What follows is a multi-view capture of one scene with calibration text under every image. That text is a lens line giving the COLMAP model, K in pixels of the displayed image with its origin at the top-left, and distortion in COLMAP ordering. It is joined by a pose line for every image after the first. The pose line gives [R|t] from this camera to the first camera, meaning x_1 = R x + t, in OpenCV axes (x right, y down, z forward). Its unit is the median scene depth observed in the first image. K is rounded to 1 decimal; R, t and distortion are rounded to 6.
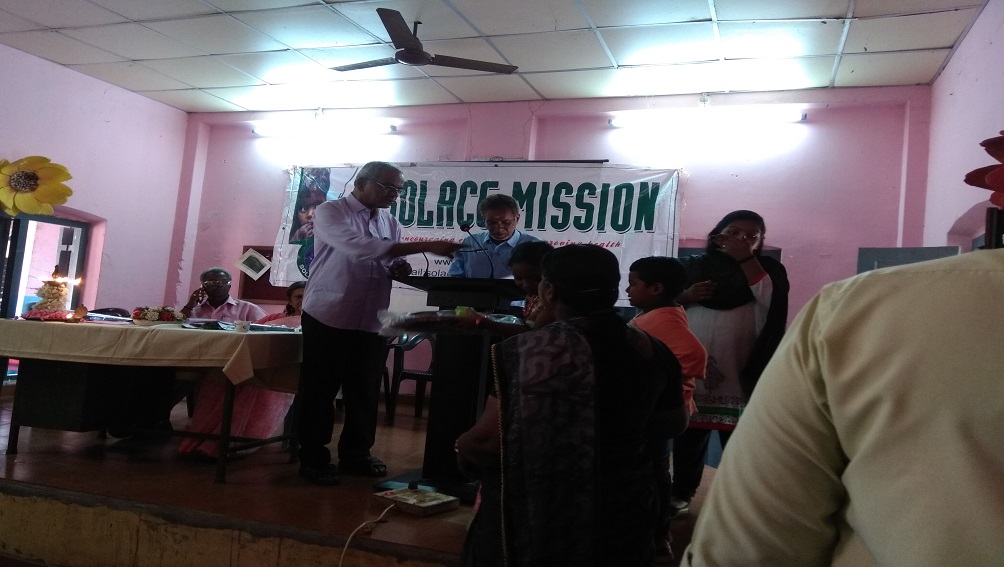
lens RADIAL K [[722.2, 0, 551.1], [0, 722.2, 266.4], [0, 0, 1]] dist [0.014505, 0.000568]
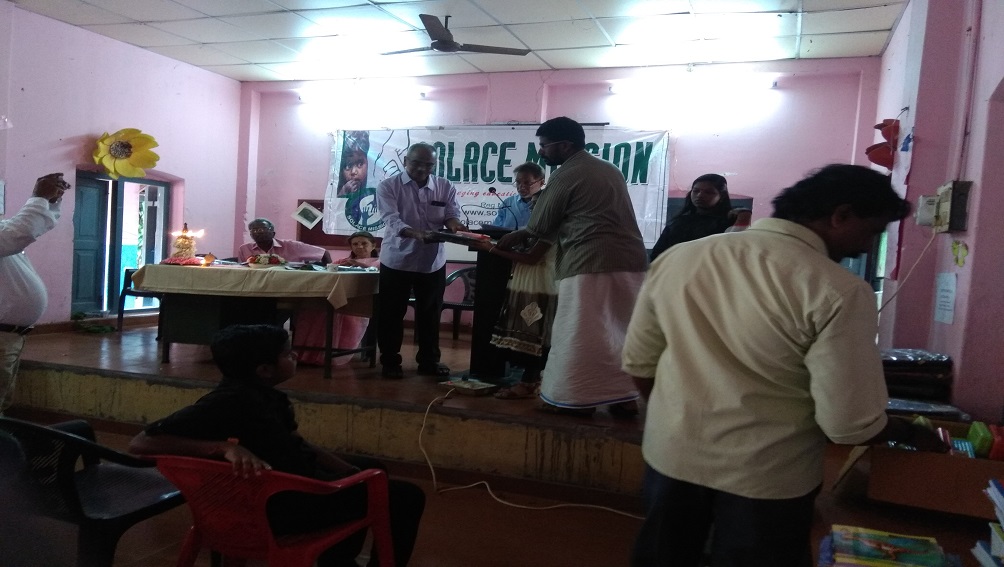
lens RADIAL K [[736.8, 0, 529.6], [0, 736.8, 287.3], [0, 0, 1]] dist [0.012818, -0.006575]
pose [[0.998795, -0.011223, -0.047767, 0.004265], [0.016525, 0.993561, 0.112088, -0.017012], [0.046201, -0.112742, 0.992550, -0.204474]]
